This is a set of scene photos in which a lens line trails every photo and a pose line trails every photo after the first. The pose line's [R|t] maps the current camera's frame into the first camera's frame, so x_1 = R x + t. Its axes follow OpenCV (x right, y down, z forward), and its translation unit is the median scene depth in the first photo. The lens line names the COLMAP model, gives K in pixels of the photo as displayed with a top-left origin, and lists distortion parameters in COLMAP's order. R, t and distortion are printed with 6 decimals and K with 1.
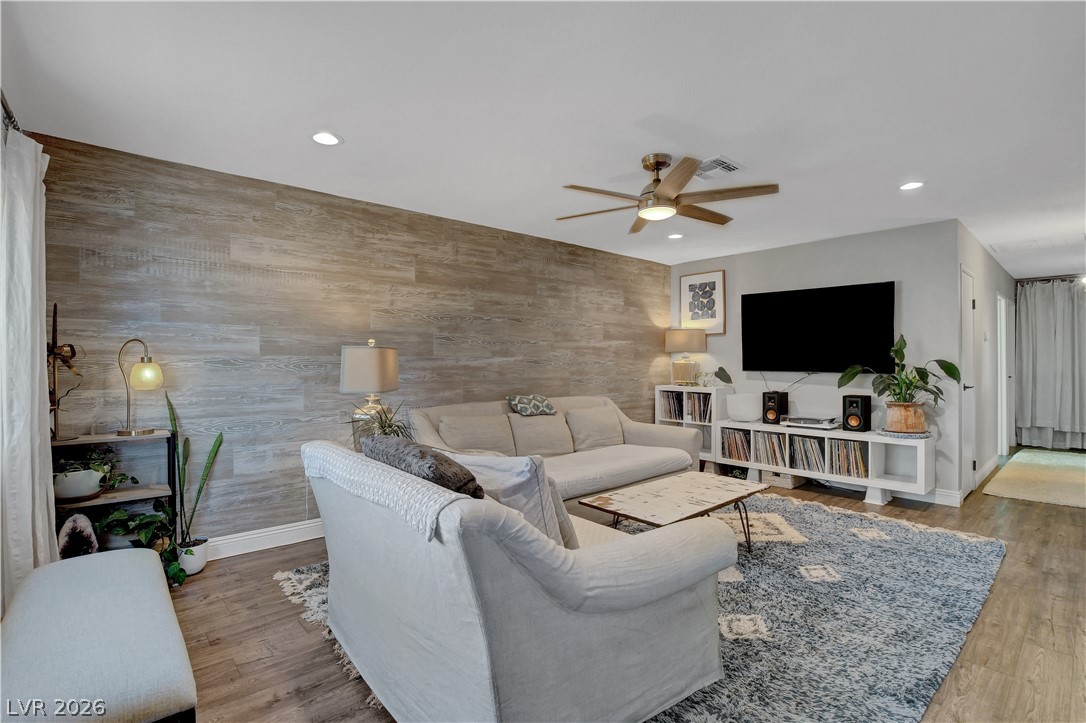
lens RADIAL K [[487.0, 0, 527.1], [0, 487.0, 367.6], [0, 0, 1]] dist [-0.036043, 0.005723]
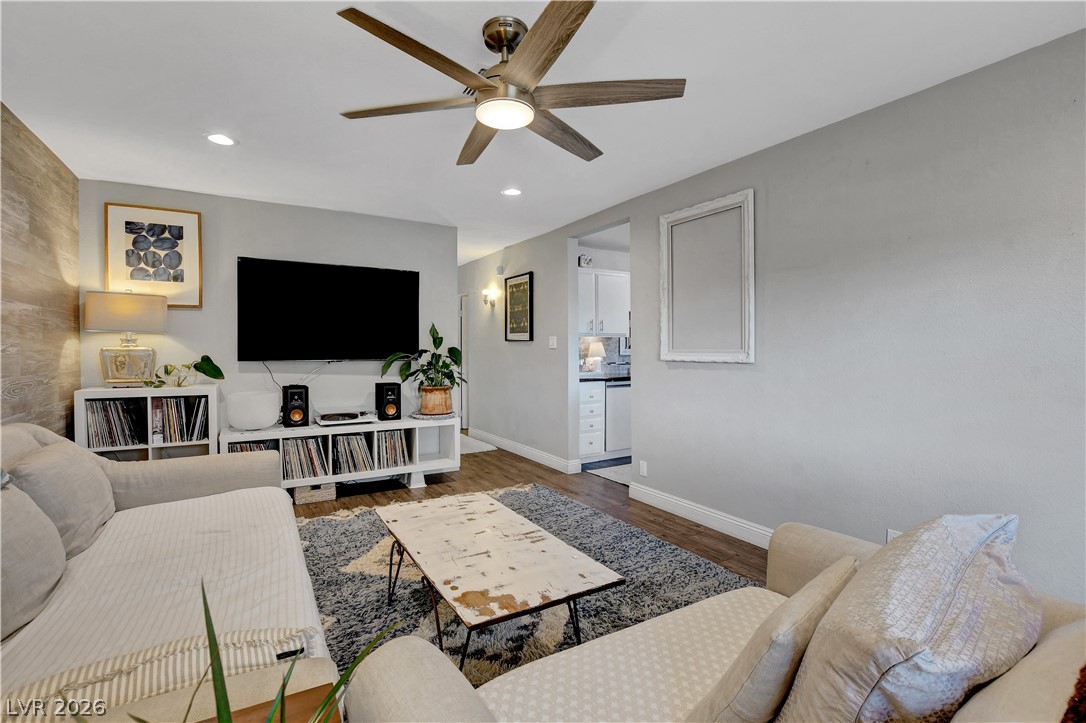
lens RADIAL K [[487.0, 0, 534.1], [0, 487.0, 360.9], [0, 0, 1]] dist [-0.036043, 0.005723]
pose [[0.167071, -0.022146, 0.985696, -0.230303], [0.008483, 0.999743, 0.021024, -0.005224], [-0.985908, 0.004849, 0.167216, 0.534998]]
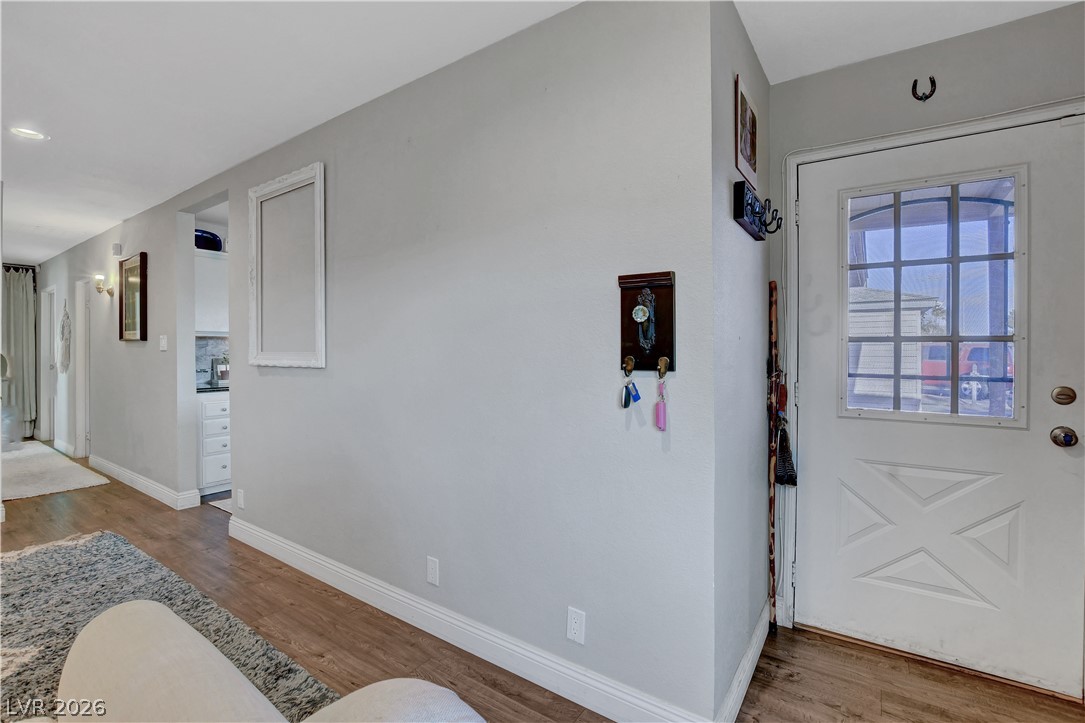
lens RADIAL K [[486.6, 0, 541.2], [0, 486.6, 356.6], [0, 0, 1]] dist [-0.036043, 0.005723]
pose [[-0.272728, -0.002327, 0.962088, -0.134365], [0.001706, 0.999994, 0.002902, -0.000480], [-0.962090, 0.002433, -0.272722, 0.267998]]
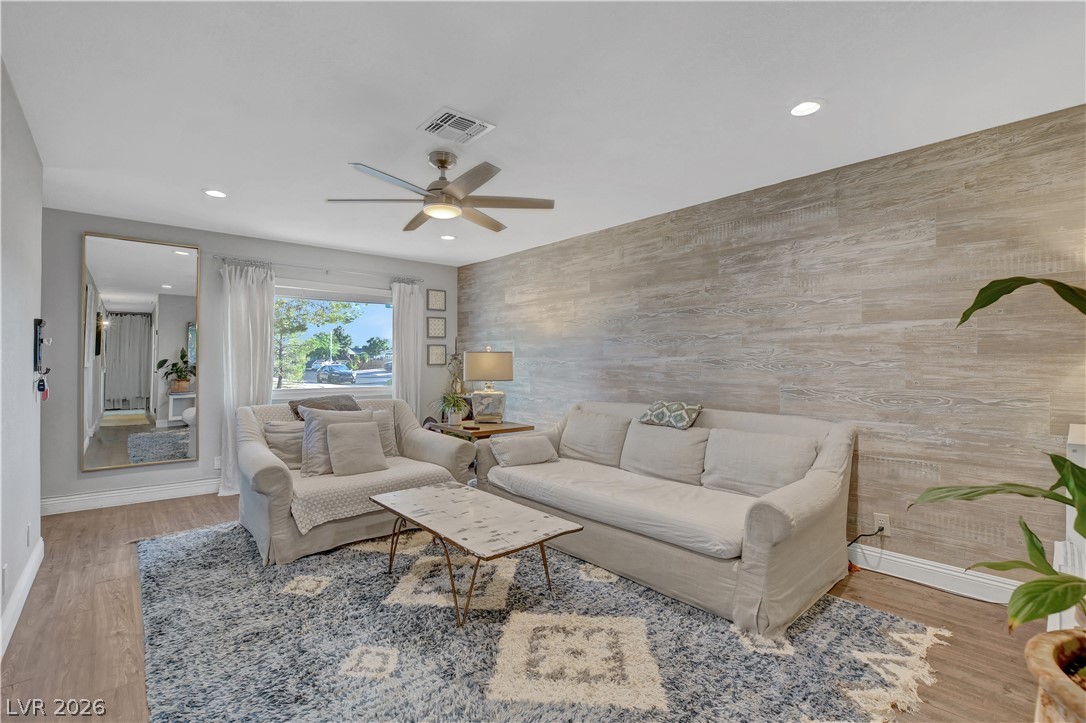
lens RADIAL K [[487.0, 0, 546.8], [0, 487.0, 348.5], [0, 0, 1]] dist [-0.036043, 0.005723]
pose [[0.041444, -0.023615, -0.998862, 0.808475], [-0.012968, 0.999624, -0.024171, -0.011776], [0.999057, 0.013955, 0.041122, 0.737594]]
